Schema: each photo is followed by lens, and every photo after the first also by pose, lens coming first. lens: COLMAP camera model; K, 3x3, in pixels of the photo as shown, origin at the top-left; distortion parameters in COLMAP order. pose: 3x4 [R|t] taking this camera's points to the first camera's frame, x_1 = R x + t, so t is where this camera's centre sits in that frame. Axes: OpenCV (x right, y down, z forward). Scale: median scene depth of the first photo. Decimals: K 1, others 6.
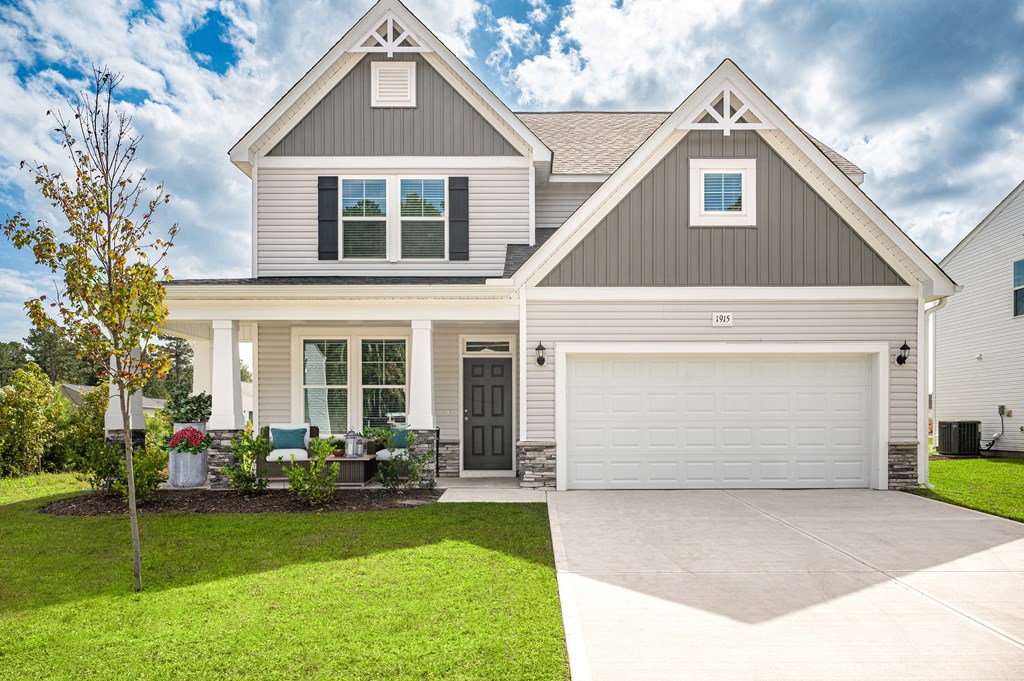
lens RADIAL K [[716.1, 0, 536.5], [0, 716.1, 433.1], [0, 0, 1]] dist [-0.000613, 0.007433]
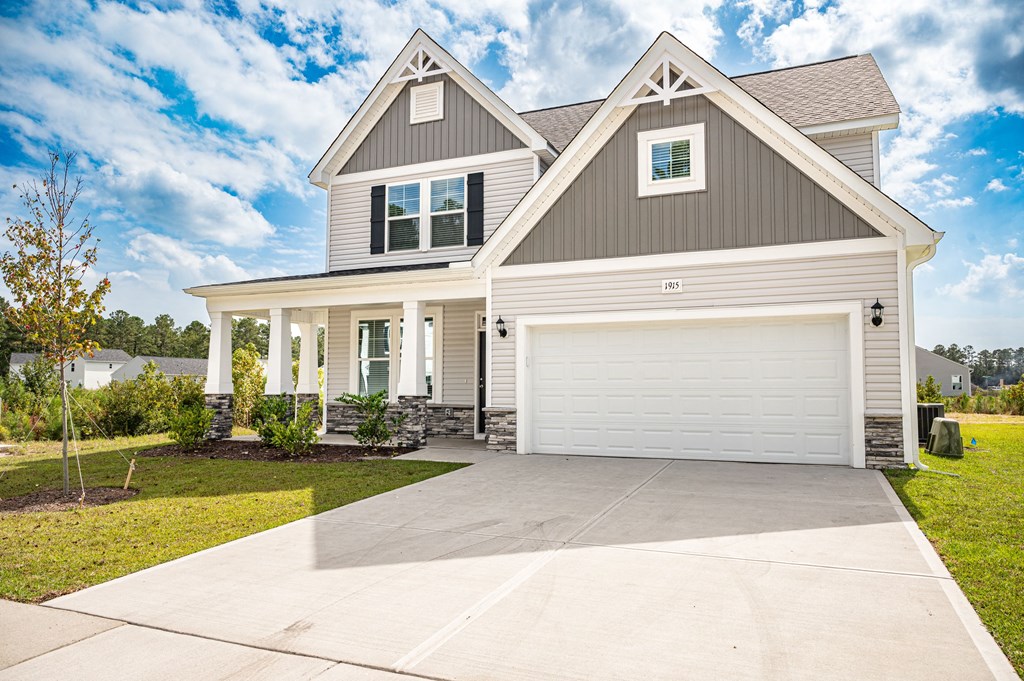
lens RADIAL K [[686.2, 0, 513.9], [0, 686.2, 354.4], [0, 0, 1]] dist [0.001444, -0.000261]
pose [[0.918664, -0.016467, -0.394698, 0.380098], [-0.009245, 0.997961, -0.063153, -0.002657], [0.394933, 0.061666, 0.916638, 0.045595]]
